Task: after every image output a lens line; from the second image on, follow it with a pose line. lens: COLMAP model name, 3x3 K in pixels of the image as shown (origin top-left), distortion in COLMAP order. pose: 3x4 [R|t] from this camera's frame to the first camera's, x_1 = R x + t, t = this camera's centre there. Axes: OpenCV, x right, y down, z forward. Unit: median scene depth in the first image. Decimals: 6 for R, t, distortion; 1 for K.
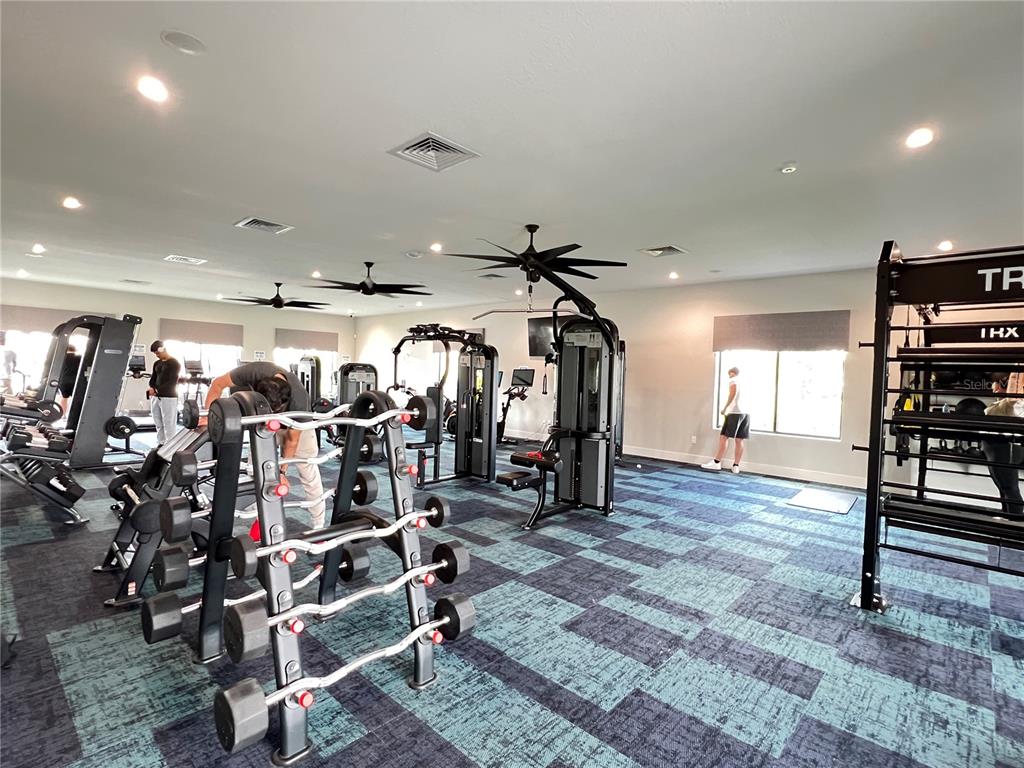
lens RADIAL K [[509.9, 0, 509.5], [0, 509.9, 383.2], [0, 0, 1]] dist [0.002878, 0.000147]
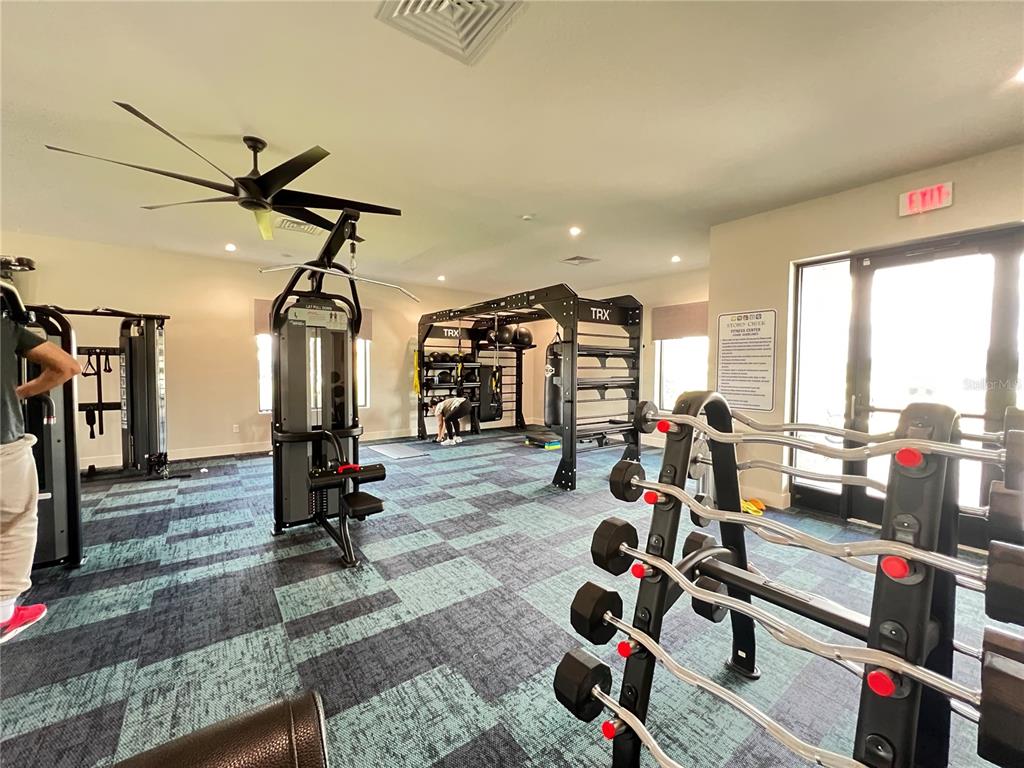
lens RADIAL K [[406.5, 0, 508.5], [0, 406.5, 382.1], [0, 0, 1]] dist [-0.000135, -0.000326]
pose [[0.196101, -0.066576, 0.978321, -0.550306], [0.027697, 0.997671, 0.062341, -0.023195], [-0.980192, 0.014871, 0.197488, 0.712033]]
